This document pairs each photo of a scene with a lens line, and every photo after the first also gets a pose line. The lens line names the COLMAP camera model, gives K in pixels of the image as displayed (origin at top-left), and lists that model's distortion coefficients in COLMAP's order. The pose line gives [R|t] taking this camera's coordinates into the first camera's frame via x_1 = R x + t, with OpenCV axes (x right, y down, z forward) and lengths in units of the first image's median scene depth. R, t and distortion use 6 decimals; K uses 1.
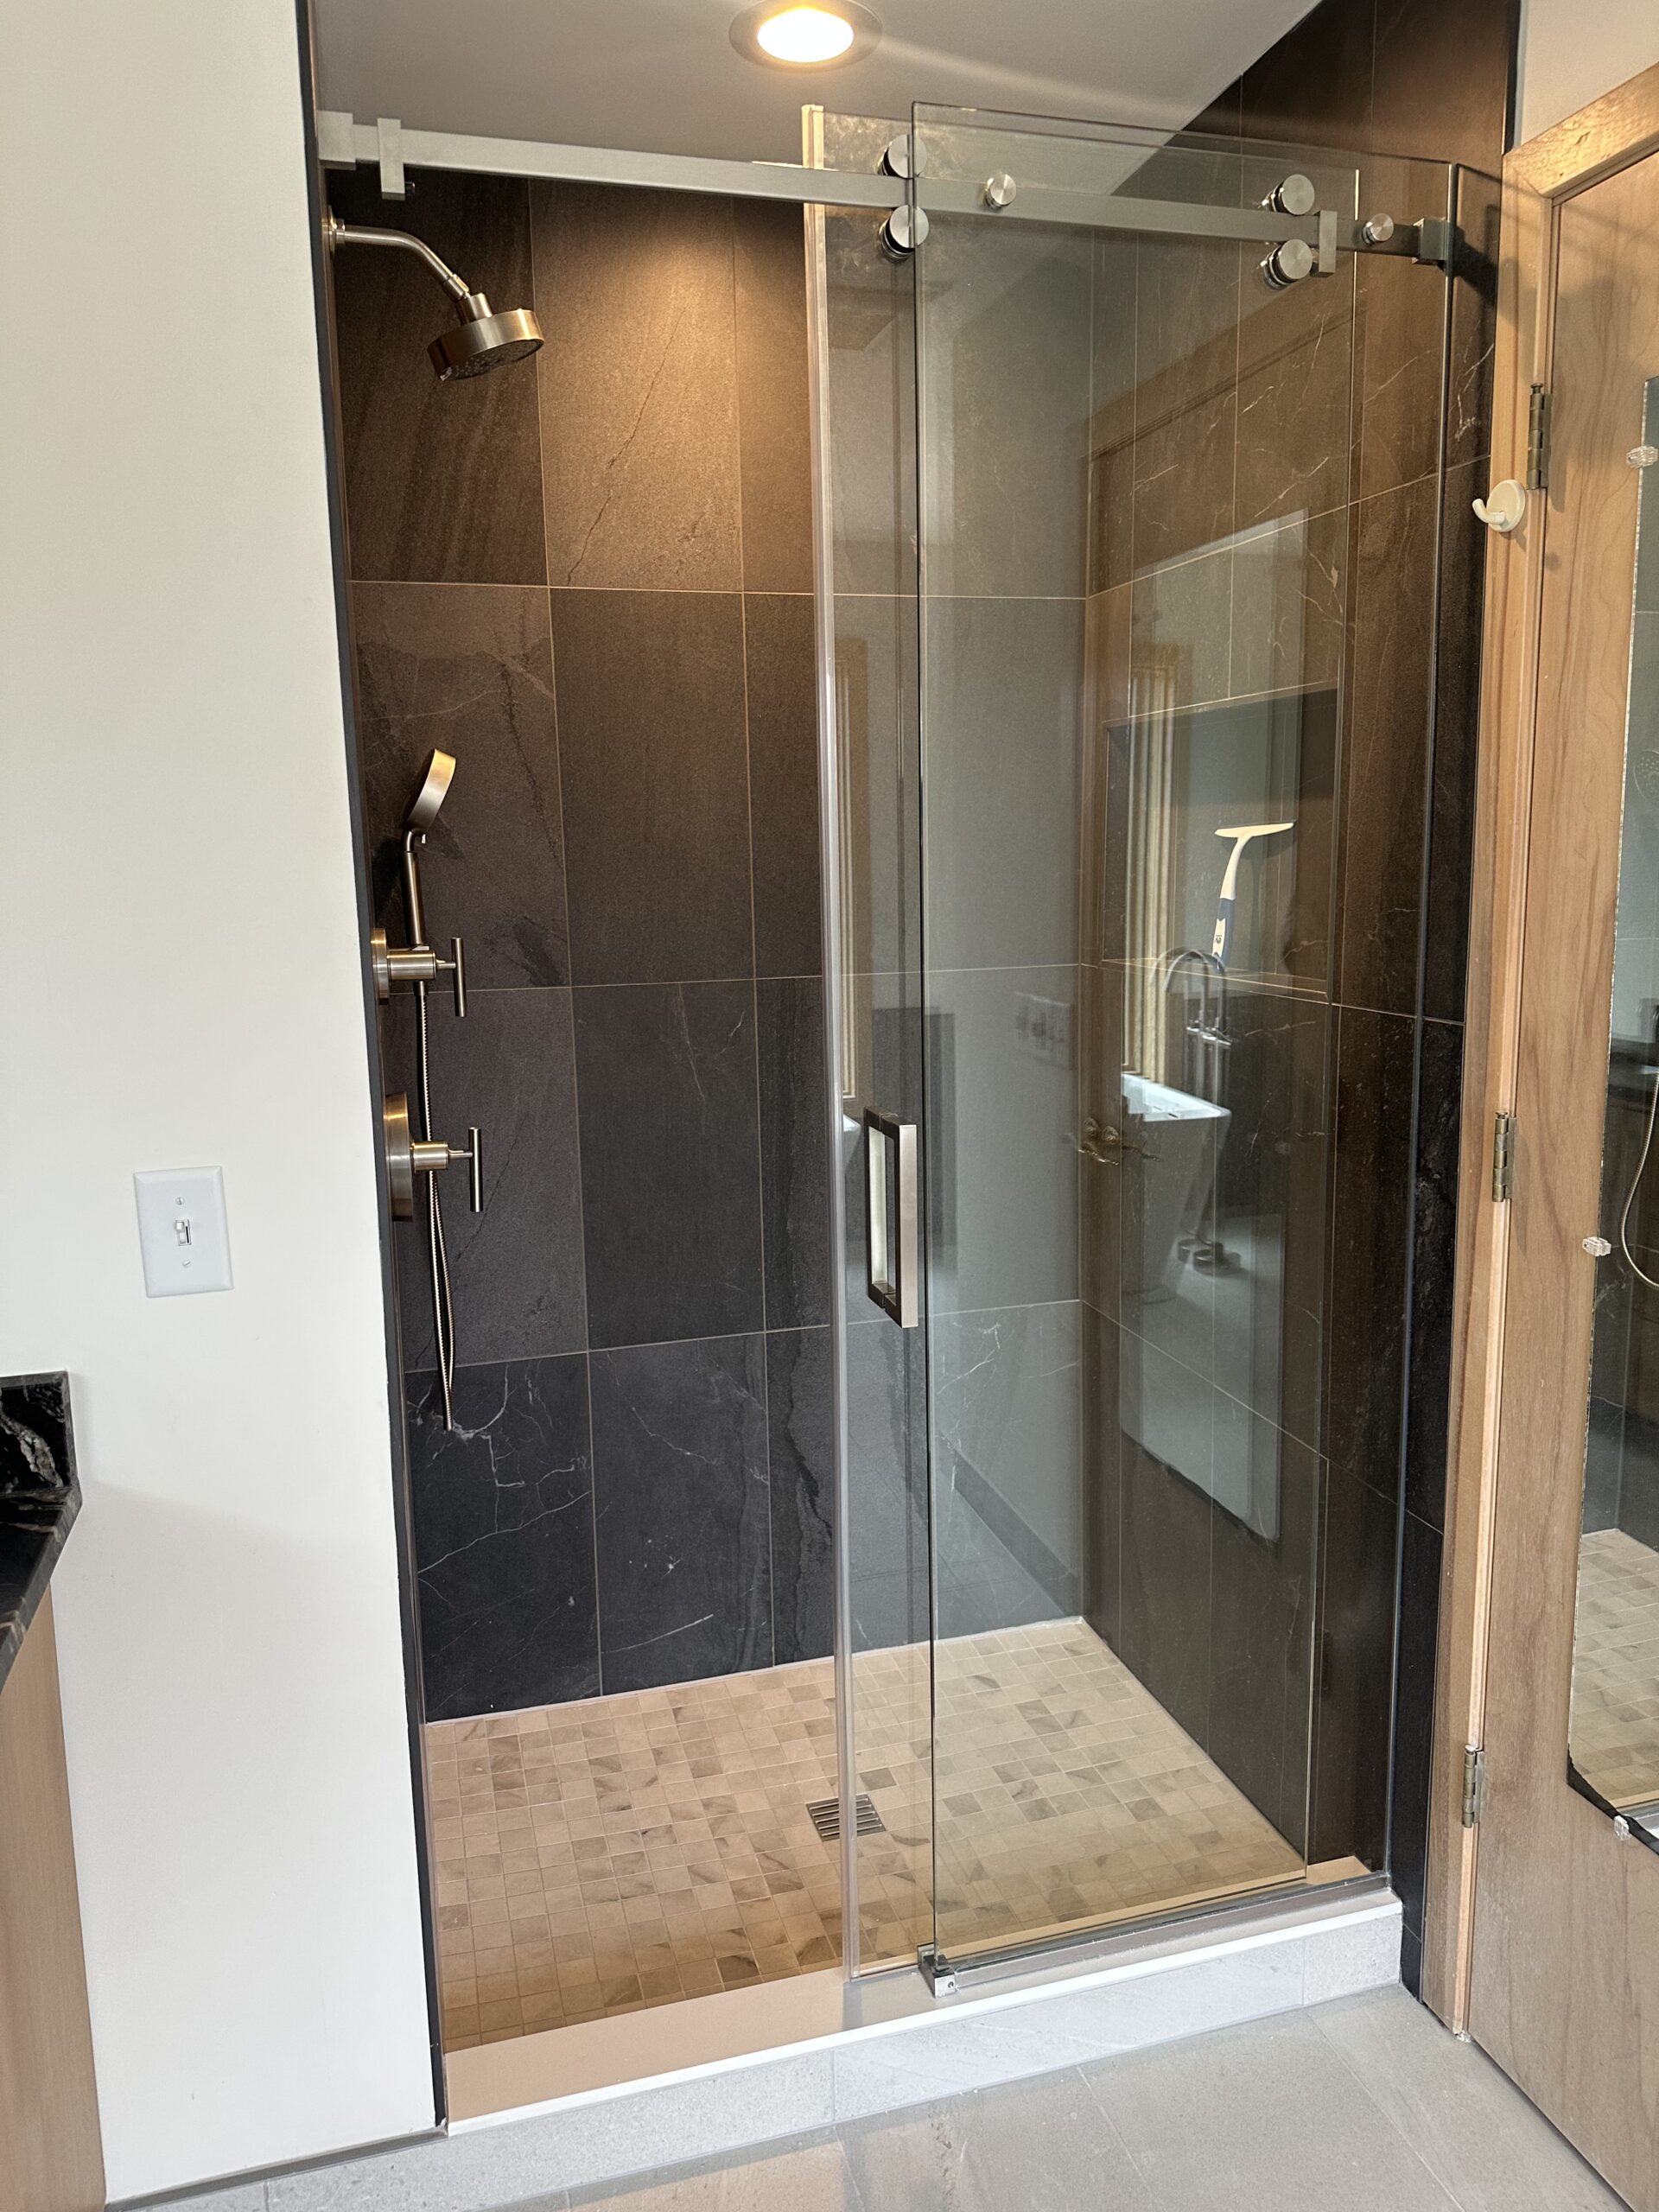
lens RADIAL K [[1554.1, 0, 830.6], [0, 1554.1, 1083.2], [0, 0, 1]] dist [0.056279, -0.073678]
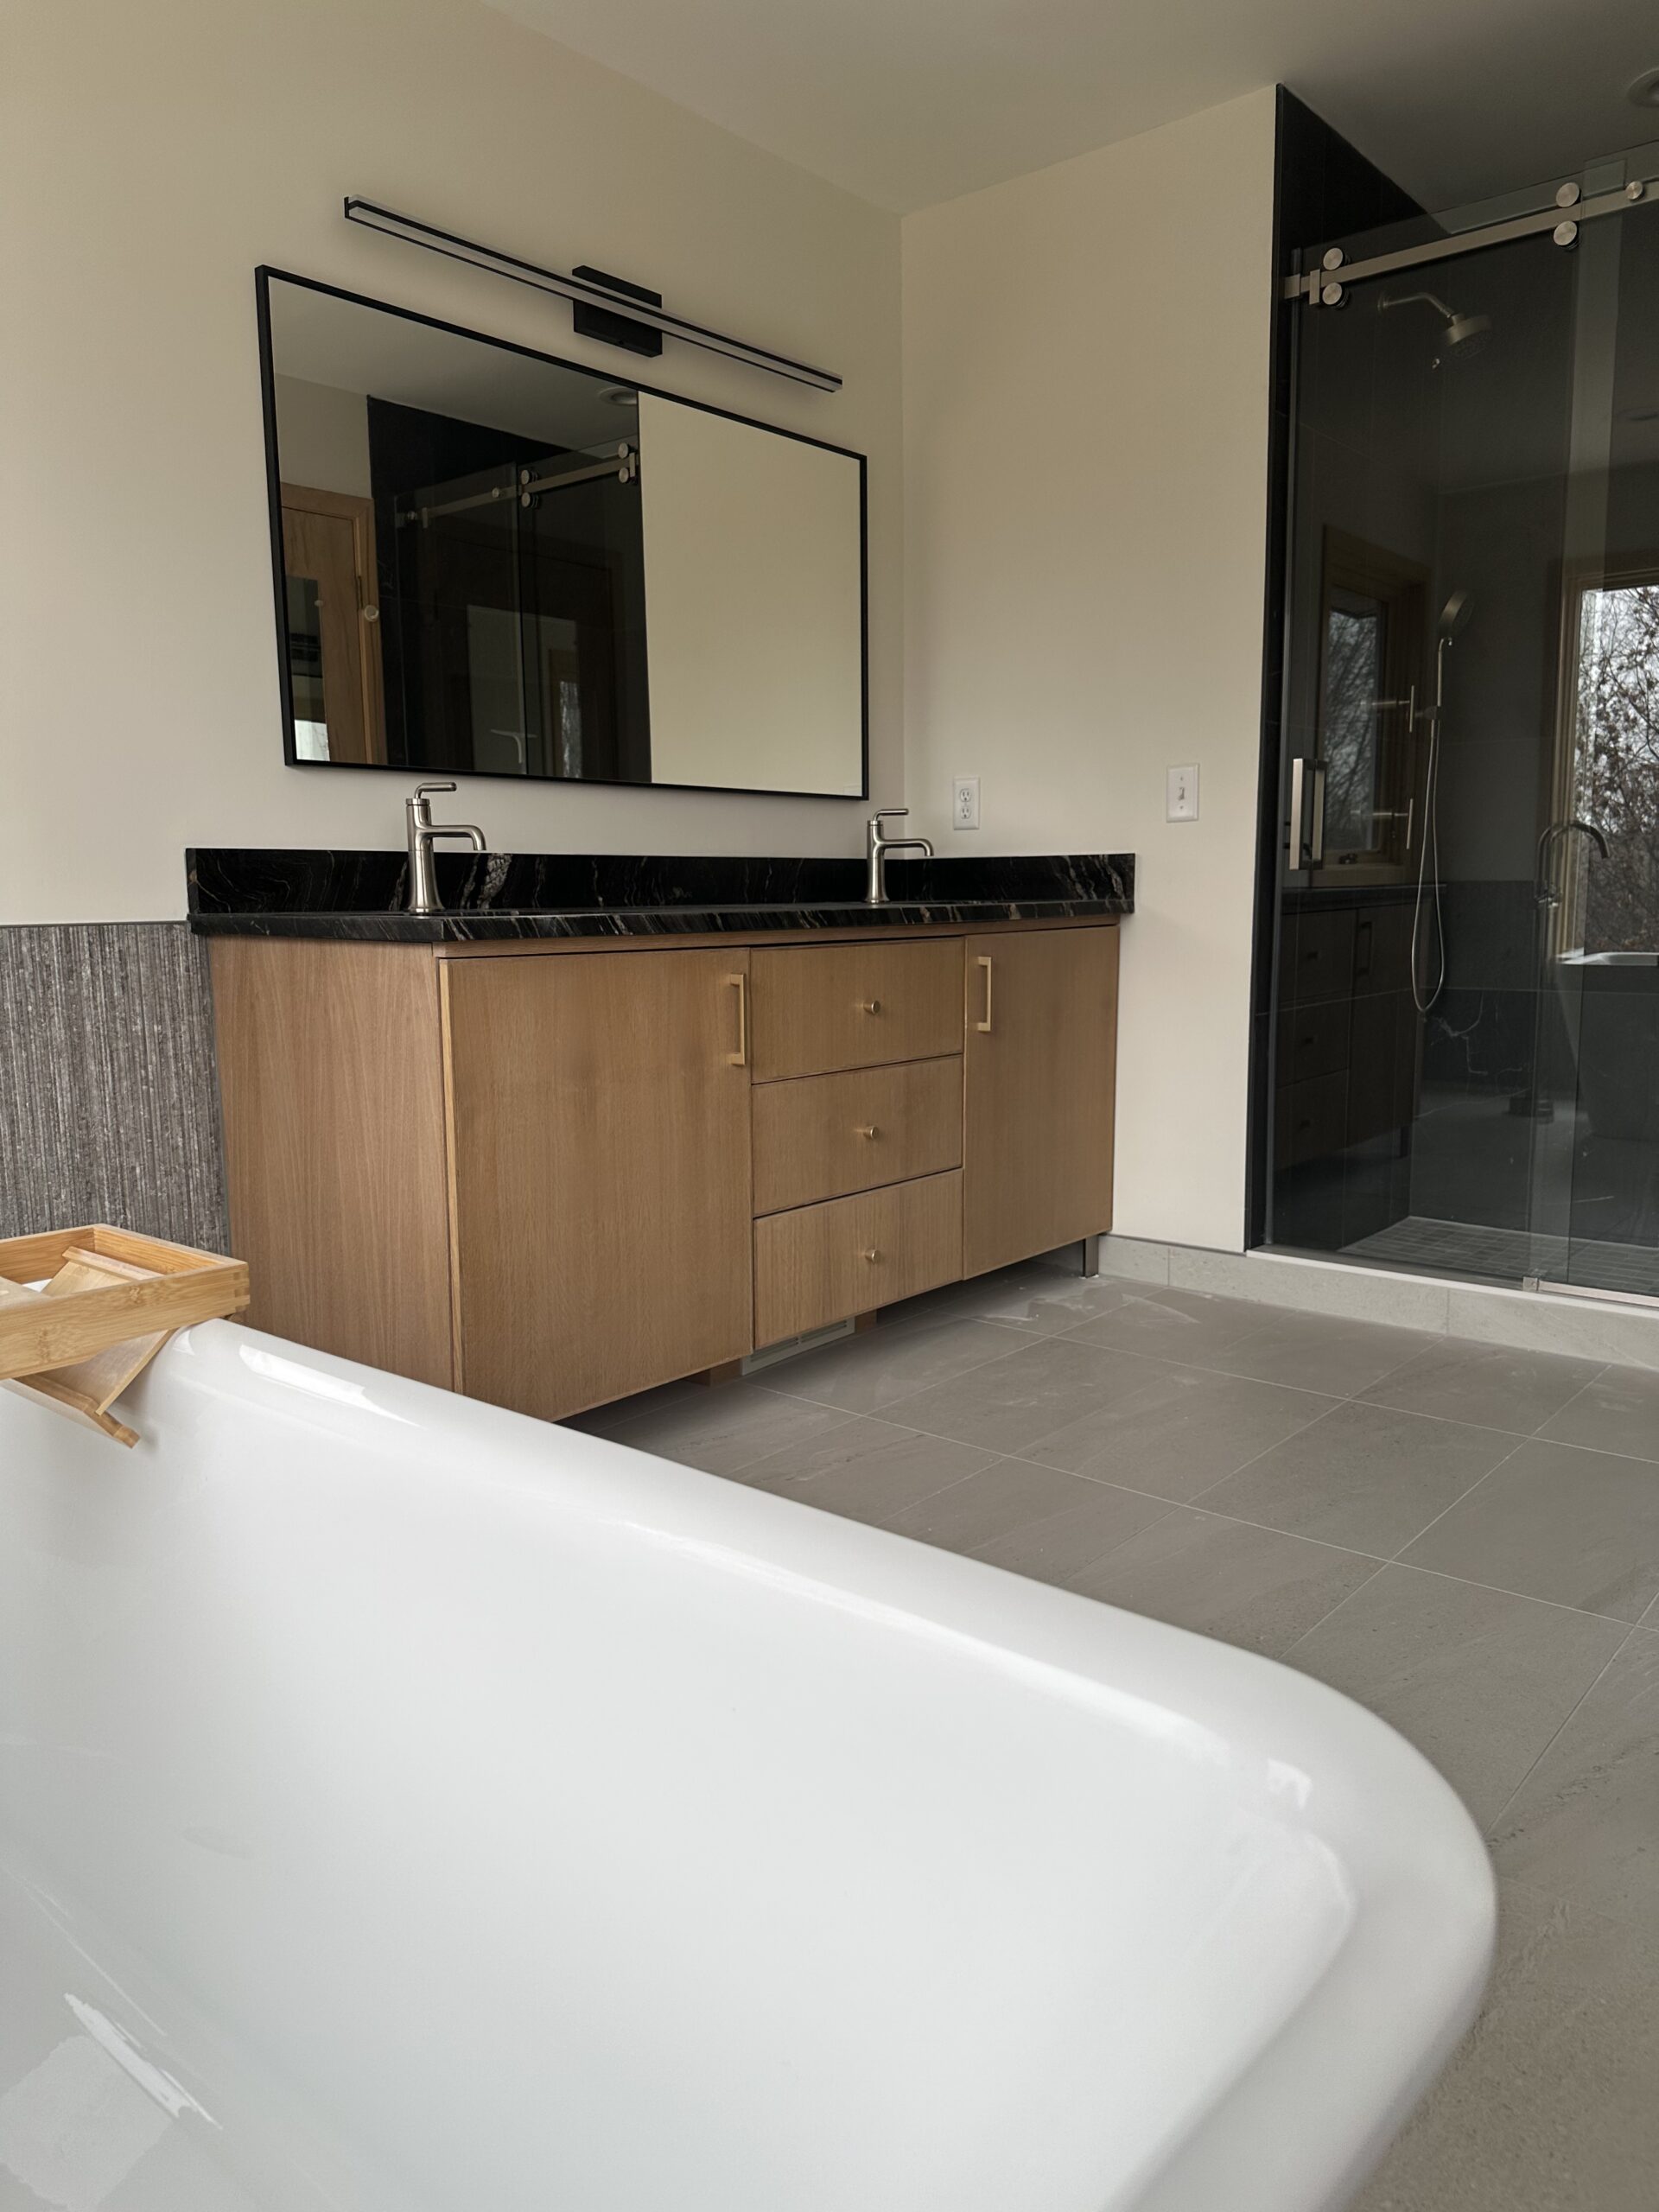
lens RADIAL K [[1554.1, 0, 831.8], [0, 1554.1, 1109.8], [0, 0, 1]] dist [0.056279, -0.073678]
pose [[0.552909, 0.124137, -0.823942, 0.787525], [-0.124133, 0.990077, 0.065868, 0.293464], [0.823943, 0.065859, 0.562832, -0.431408]]
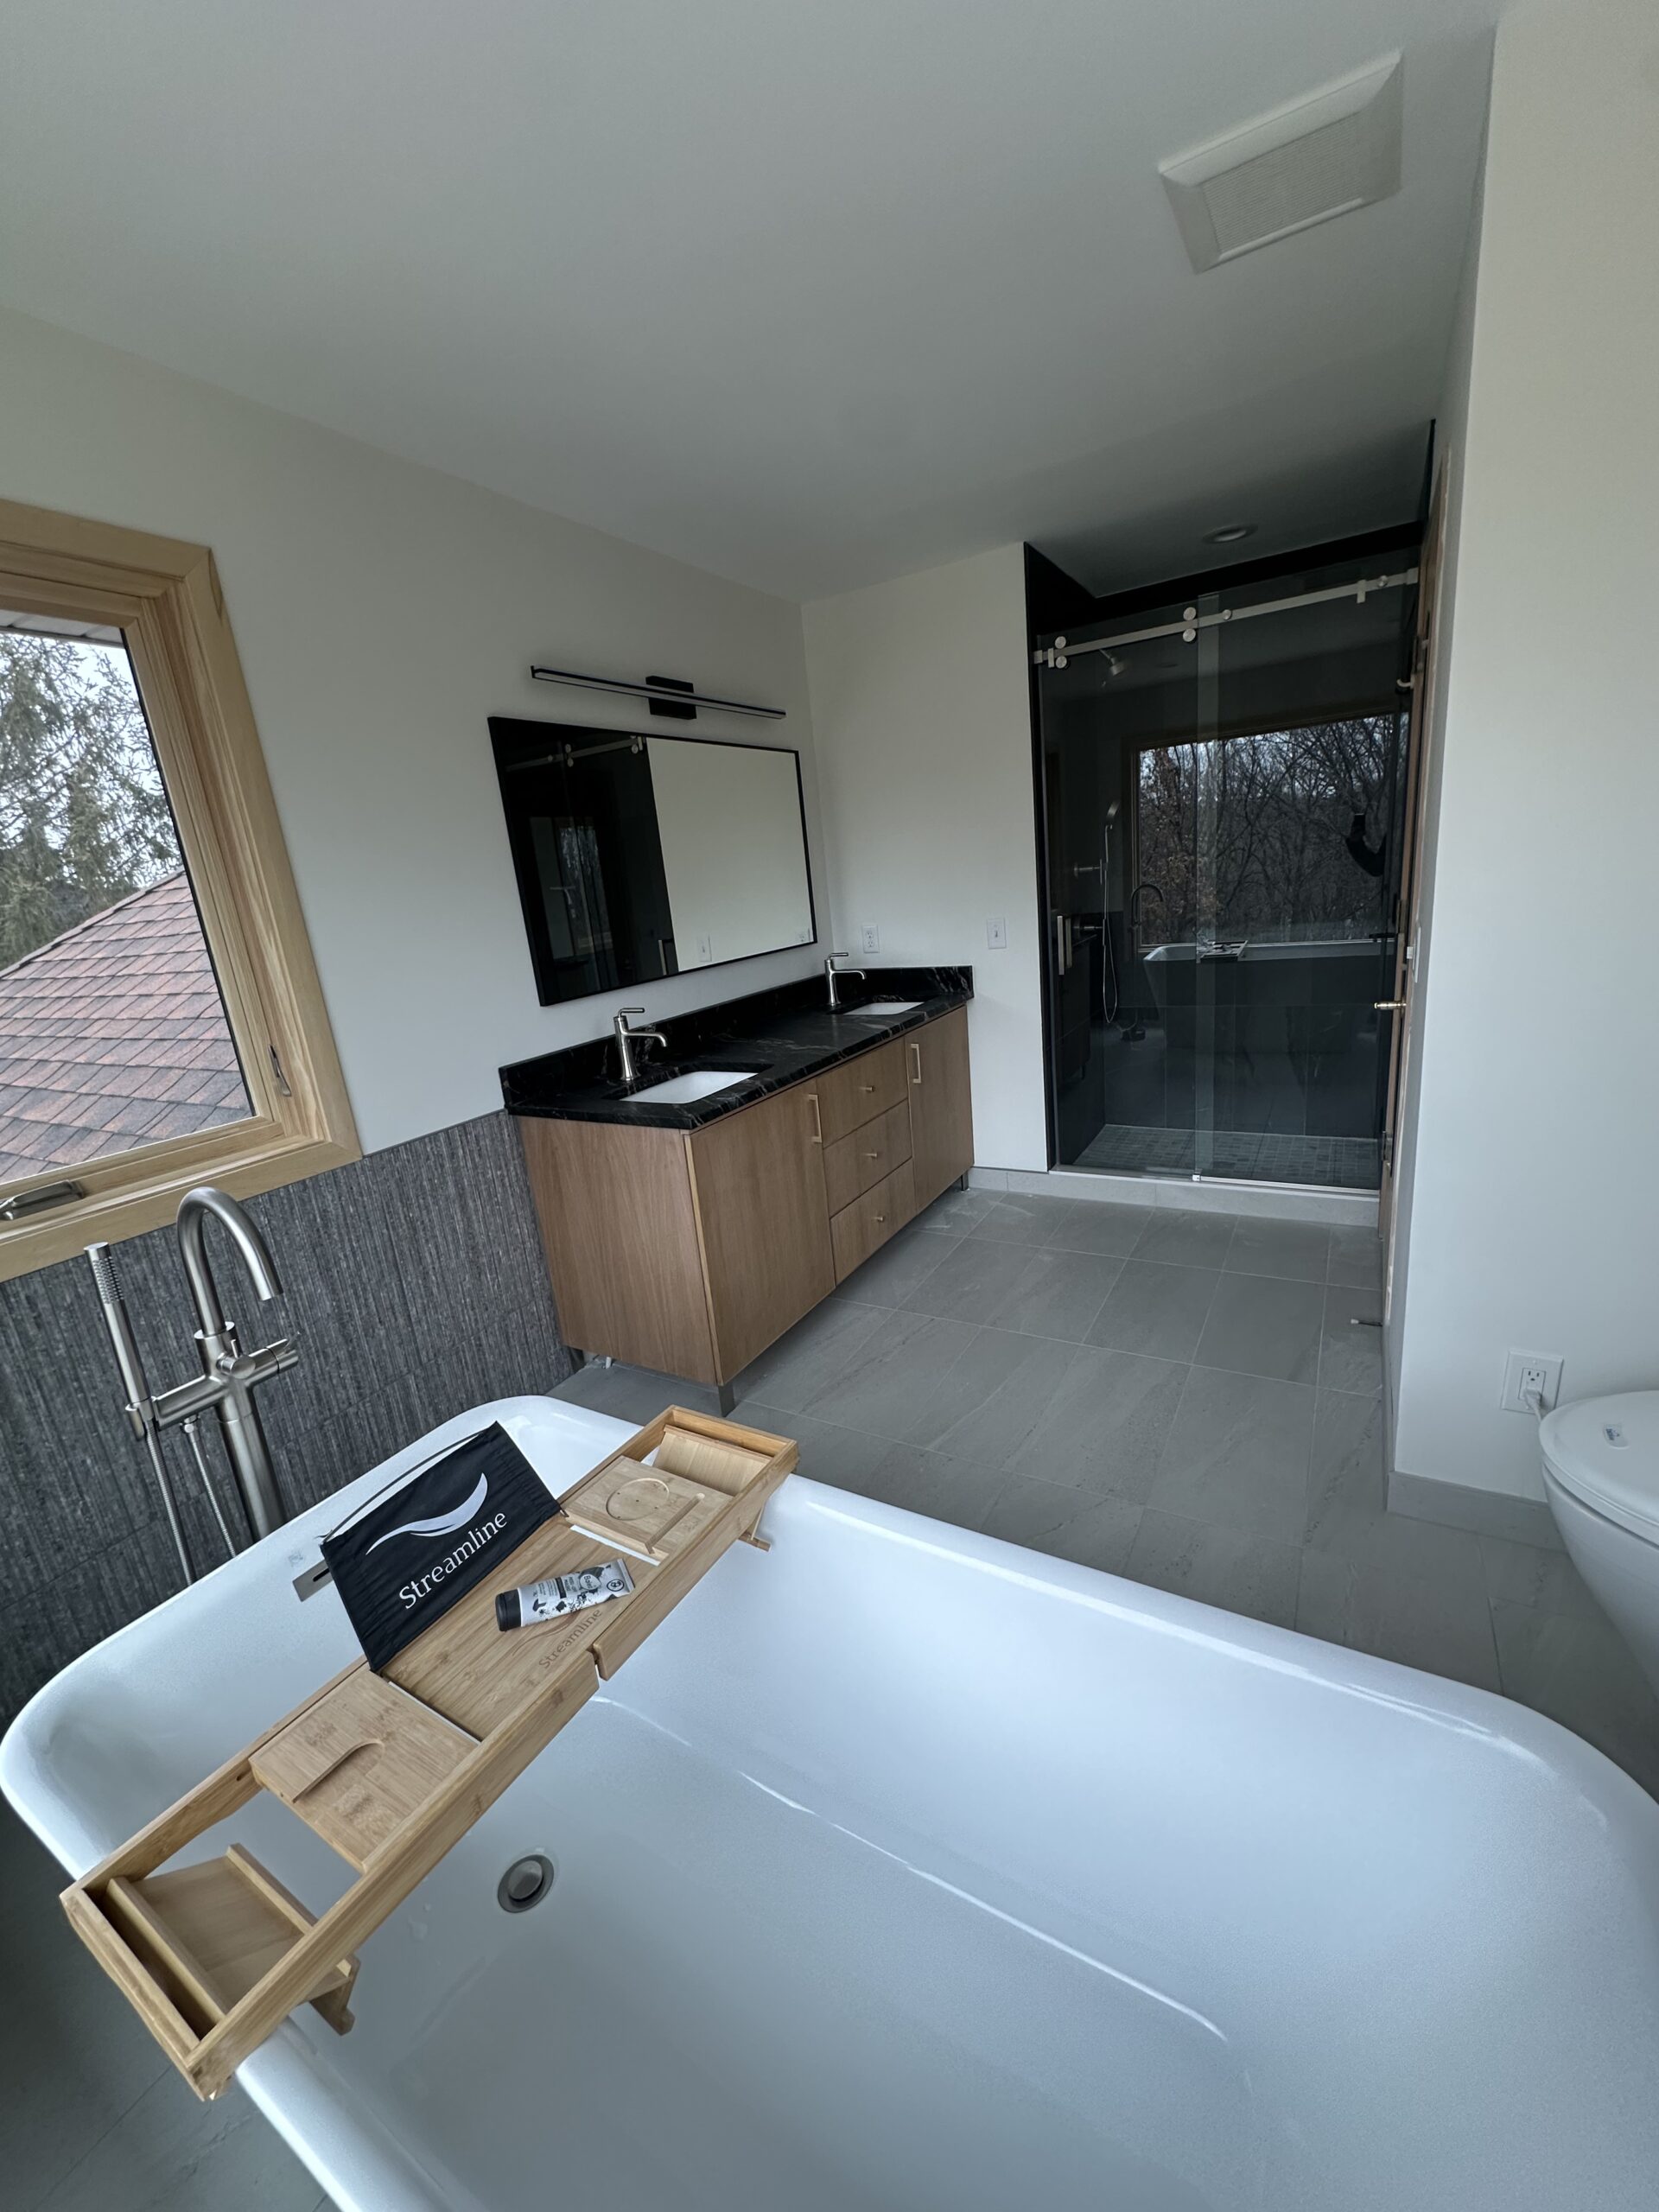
lens RADIAL K [[882.9, 0, 831.6], [0, 882.9, 1106.1], [0, 0, 1]] dist [-0.004258, 0.001755]
pose [[0.686085, 0.134558, -0.714970, 0.666165], [-0.023315, 0.986309, 0.163252, 0.109959], [0.727148, -0.095335, 0.679829, -0.628865]]
